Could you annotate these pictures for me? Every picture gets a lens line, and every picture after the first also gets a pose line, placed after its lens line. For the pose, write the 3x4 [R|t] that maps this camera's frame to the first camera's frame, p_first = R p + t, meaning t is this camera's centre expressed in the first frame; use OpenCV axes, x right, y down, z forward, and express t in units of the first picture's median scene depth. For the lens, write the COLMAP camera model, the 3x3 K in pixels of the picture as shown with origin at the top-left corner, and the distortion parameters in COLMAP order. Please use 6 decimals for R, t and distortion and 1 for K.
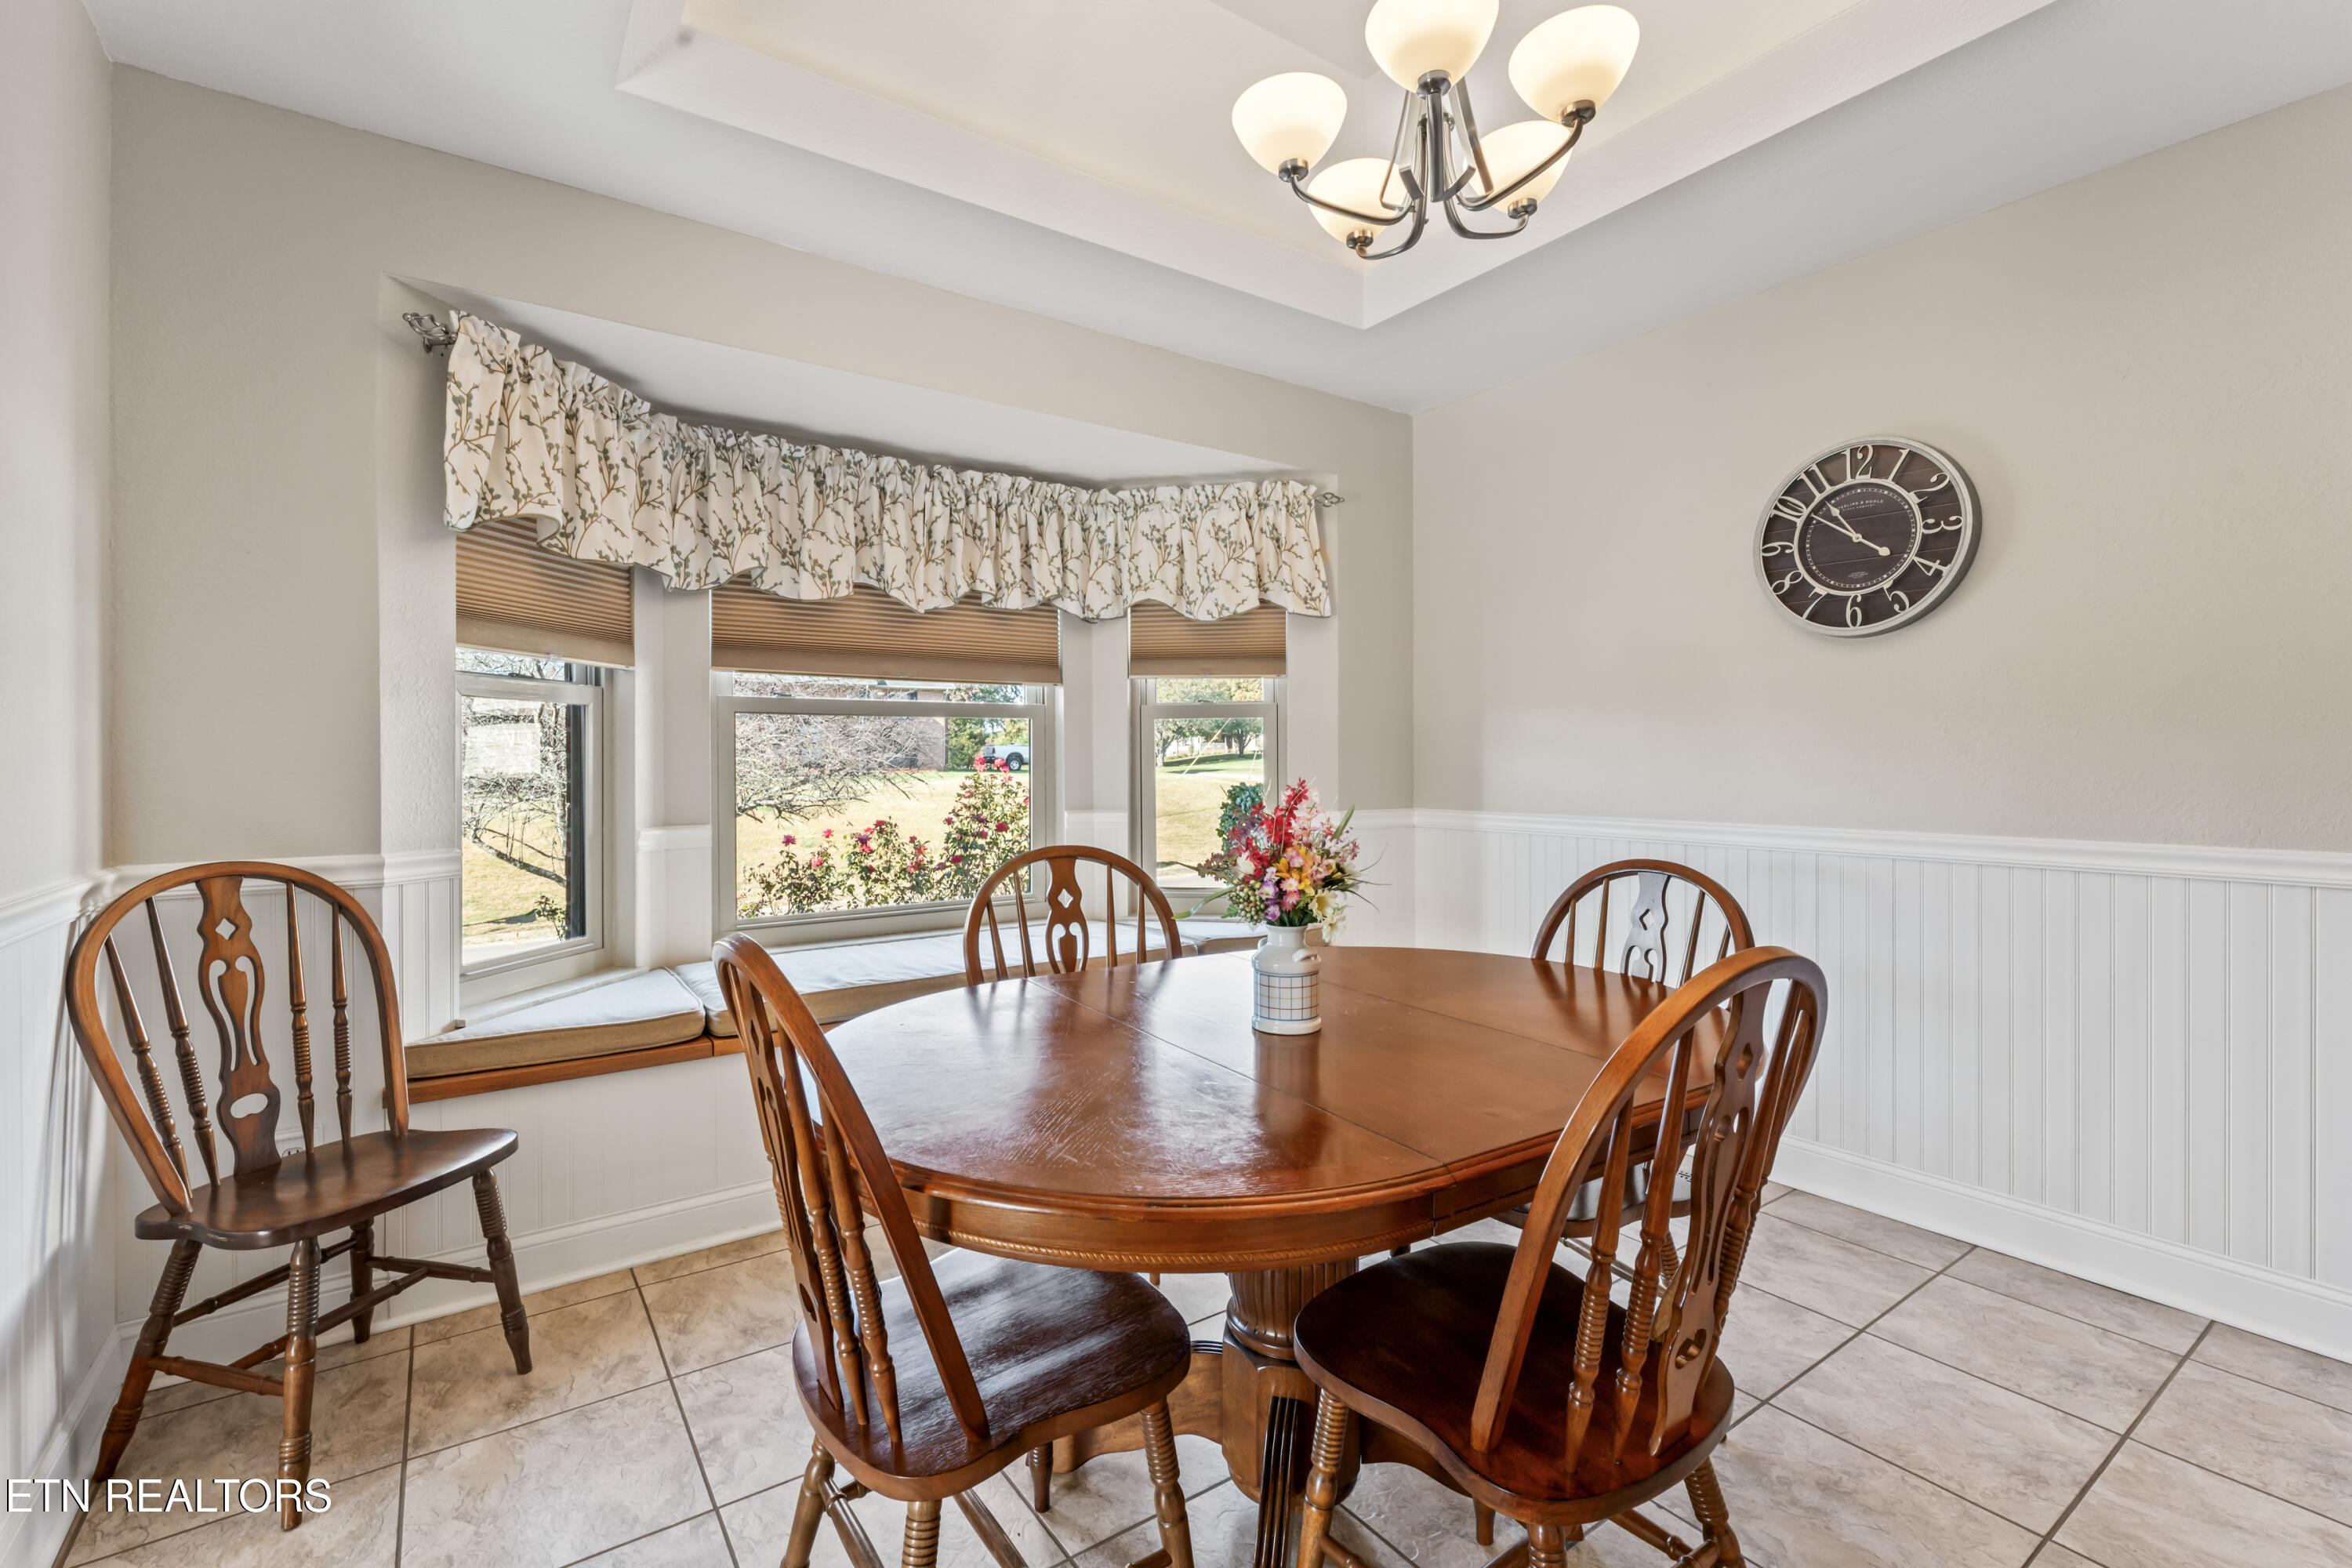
lens RADIAL K [[1055.0, 0, 1178.9], [0, 1055.0, 770.7], [0, 0, 1]] dist [-0.003440, -0.000259]
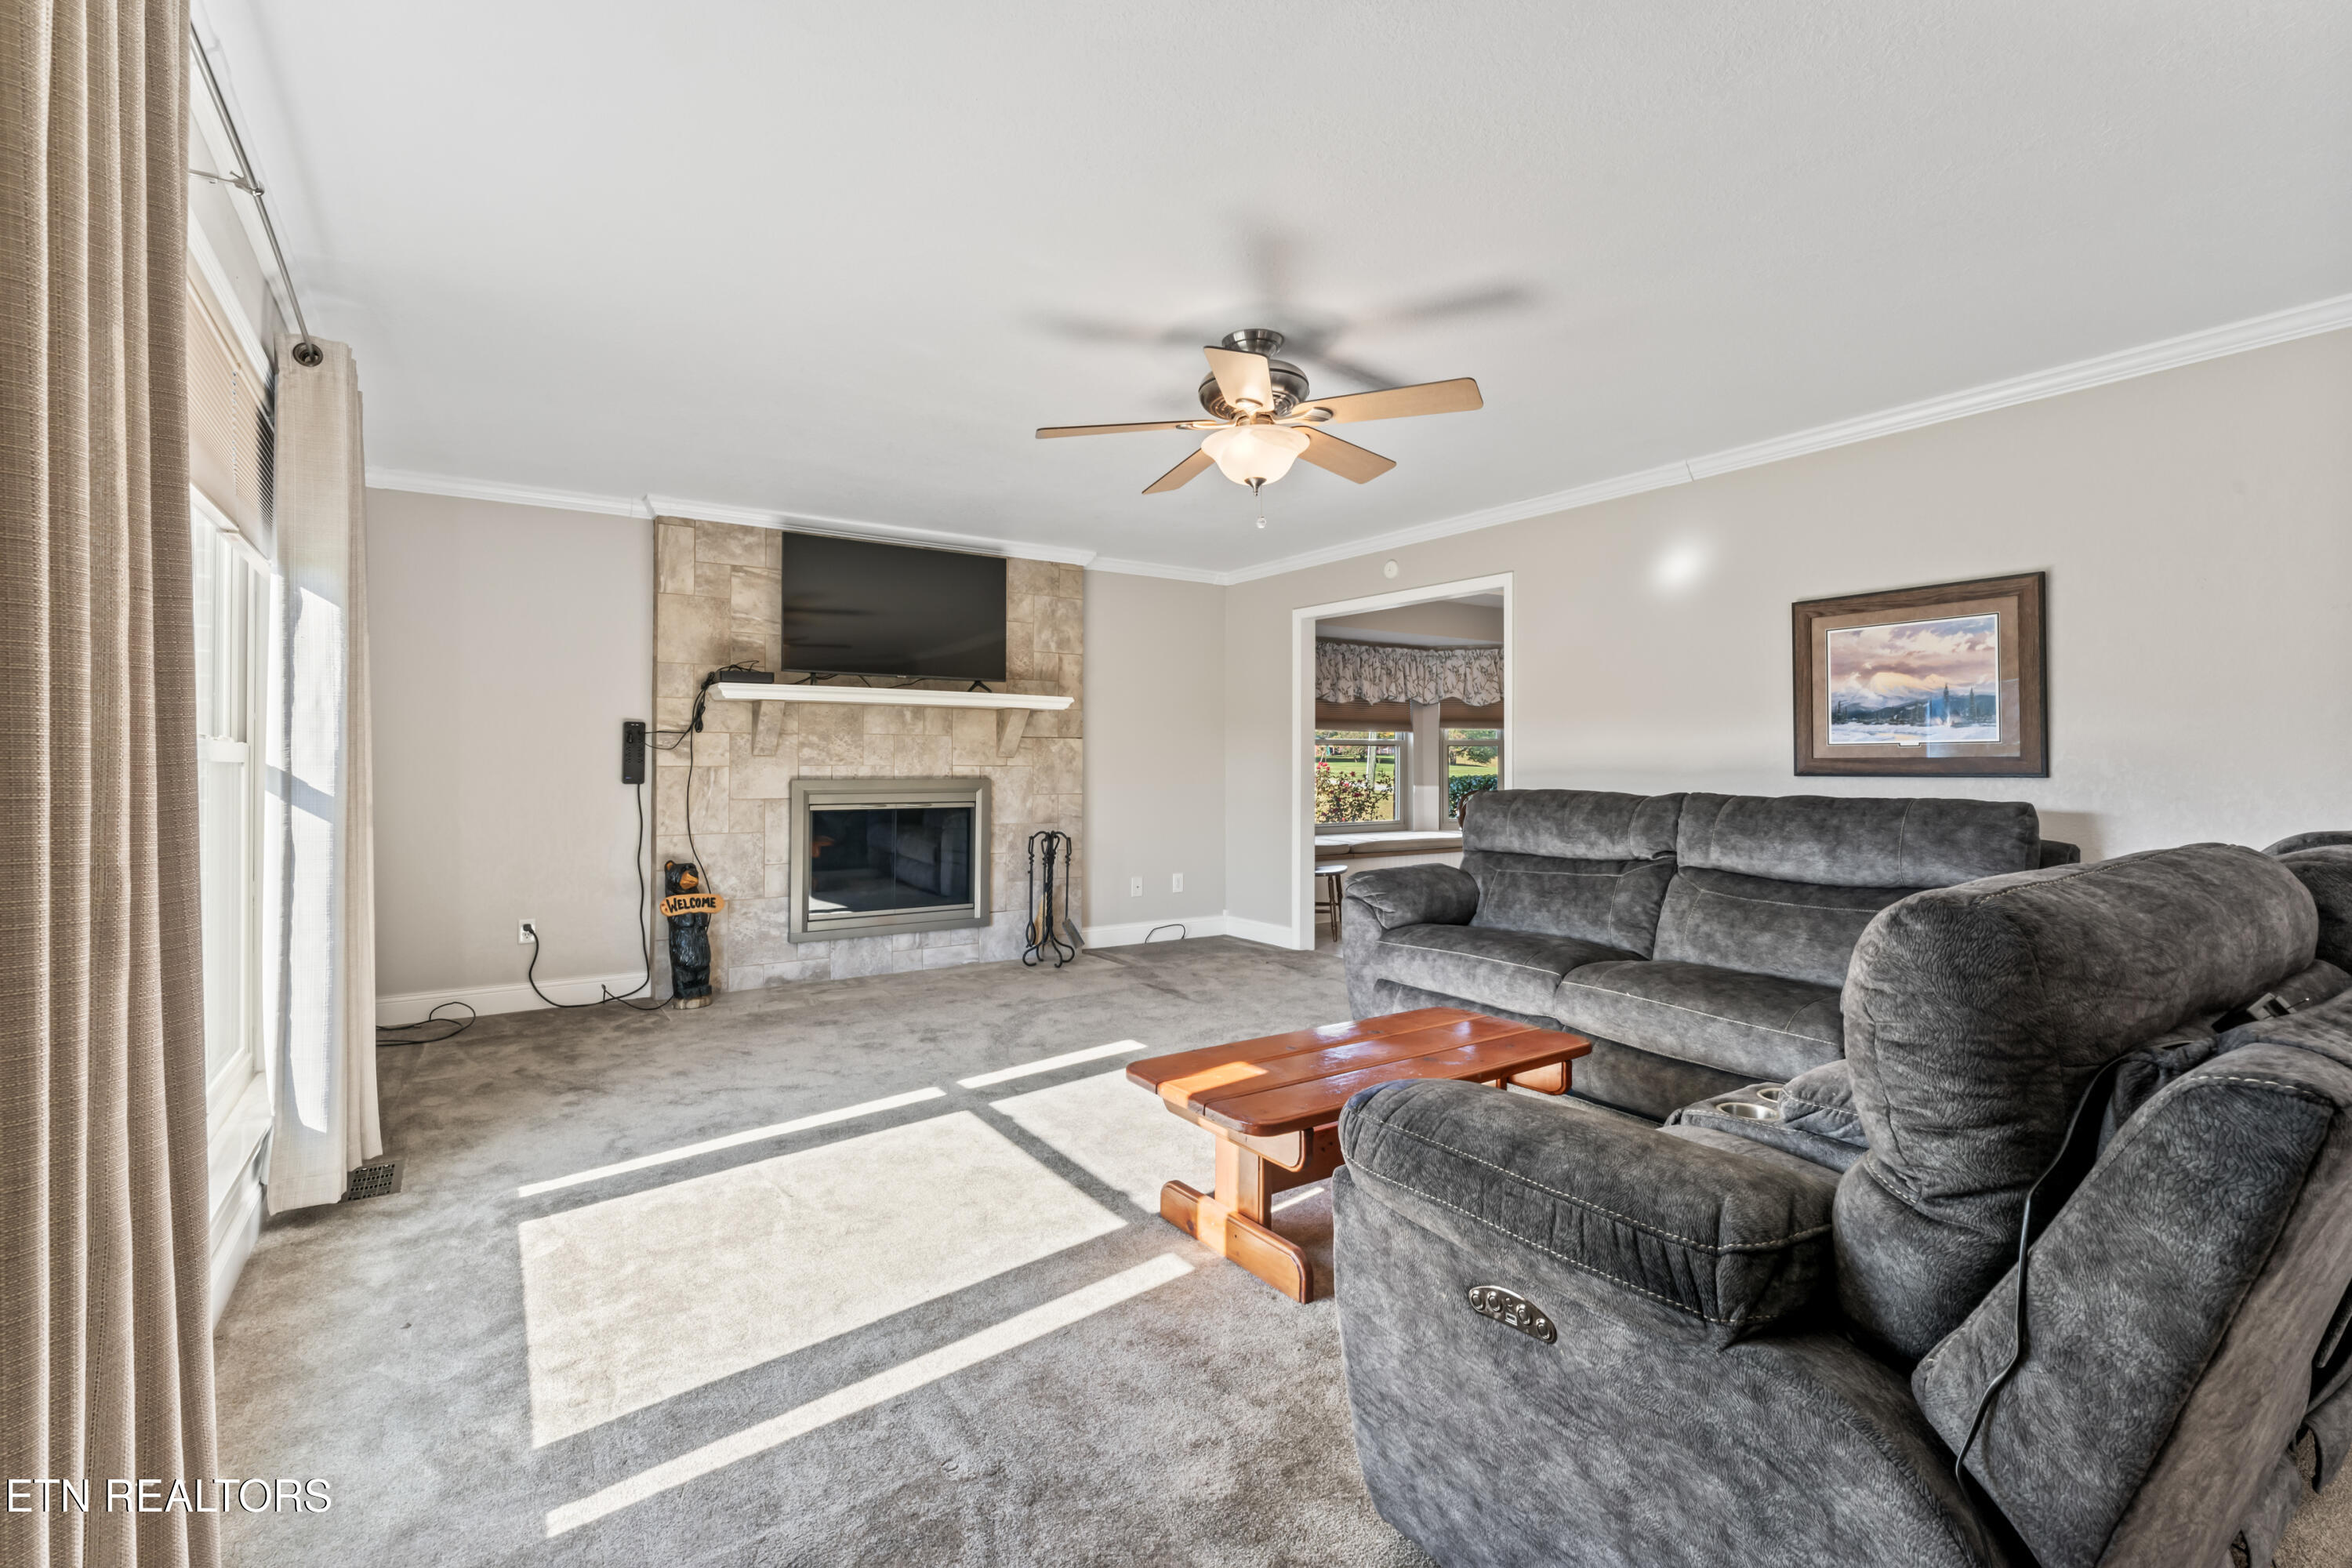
lens RADIAL K [[1055.0, 0, 1172.4], [0, 1055.0, 764.7], [0, 0, 1]] dist [-0.003440, -0.000259]
pose [[0.999923, 0.000232, -0.012377, -0.665446], [-0.000336, 0.999964, -0.008469, 0.012614], [0.012375, 0.008472, 0.999888, -1.469118]]
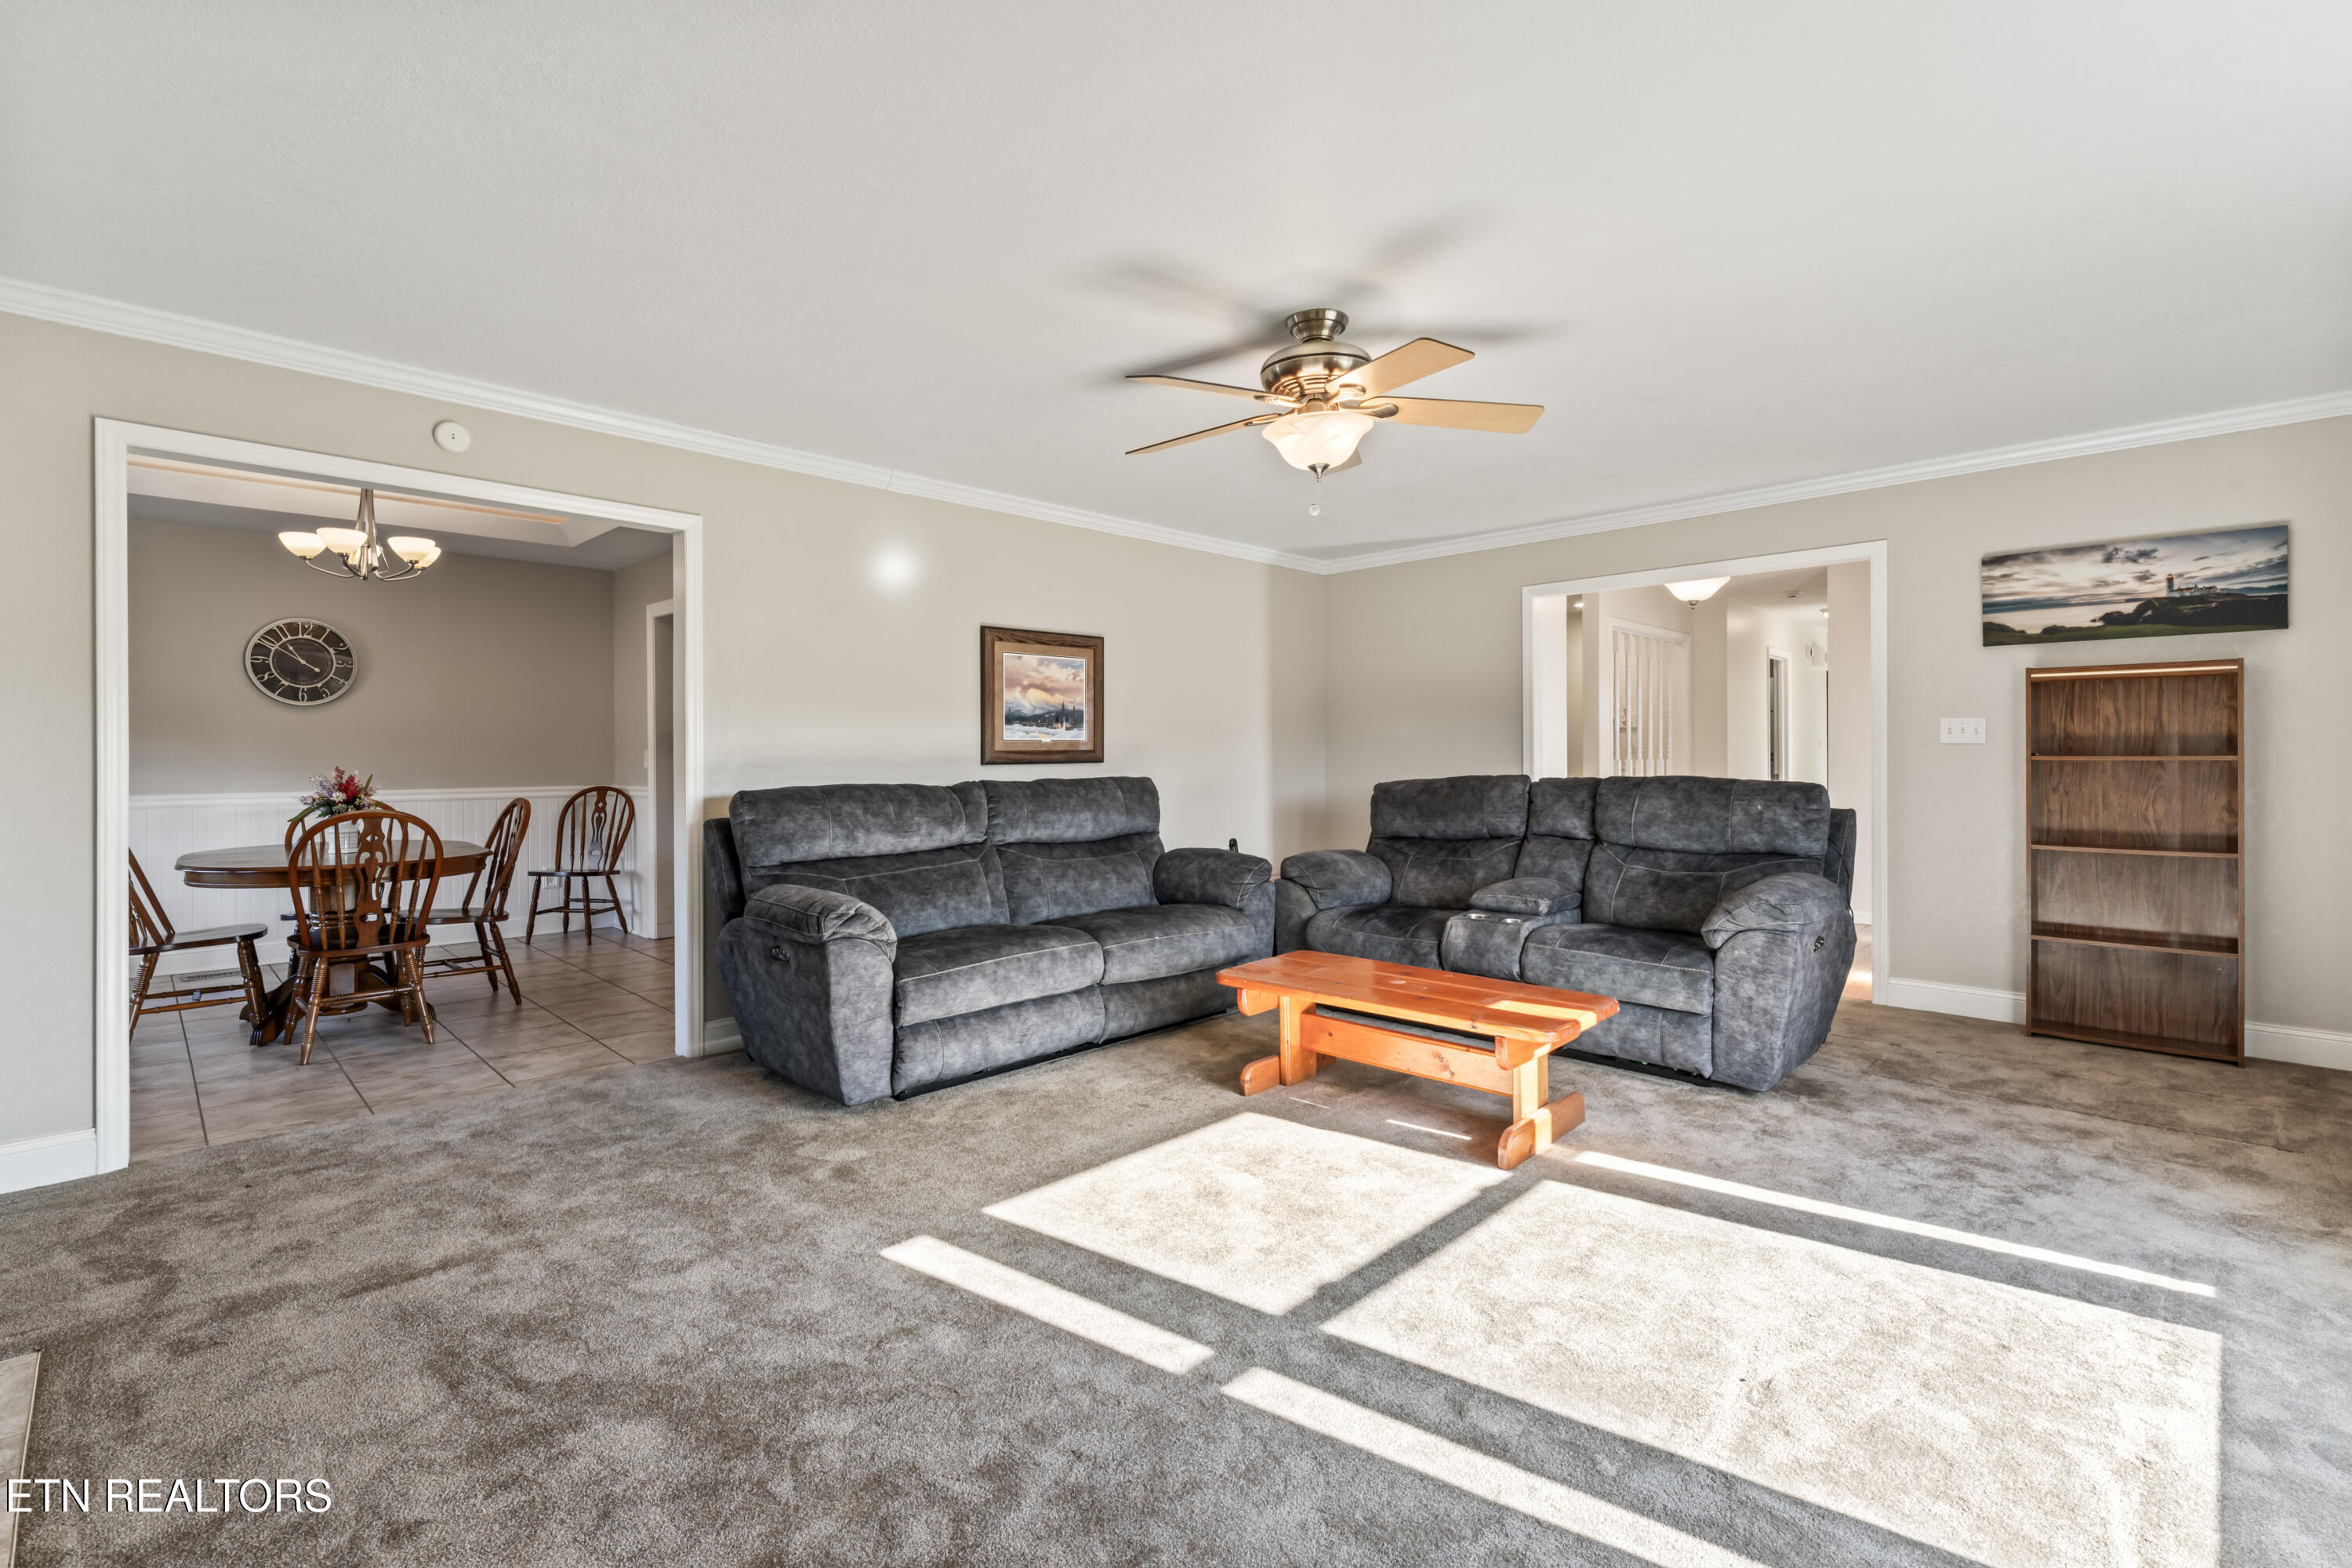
lens RADIAL K [[1055.0, 0, 1138.4], [0, 1055.0, 759.7], [0, 0, 1]] dist [-0.003440, -0.000259]
pose [[-0.183342, -0.000774, 0.983049, -1.443442], [0.016078, 0.999864, 0.003786, 0.005979], [-0.982918, 0.016500, -0.183304, -0.259740]]
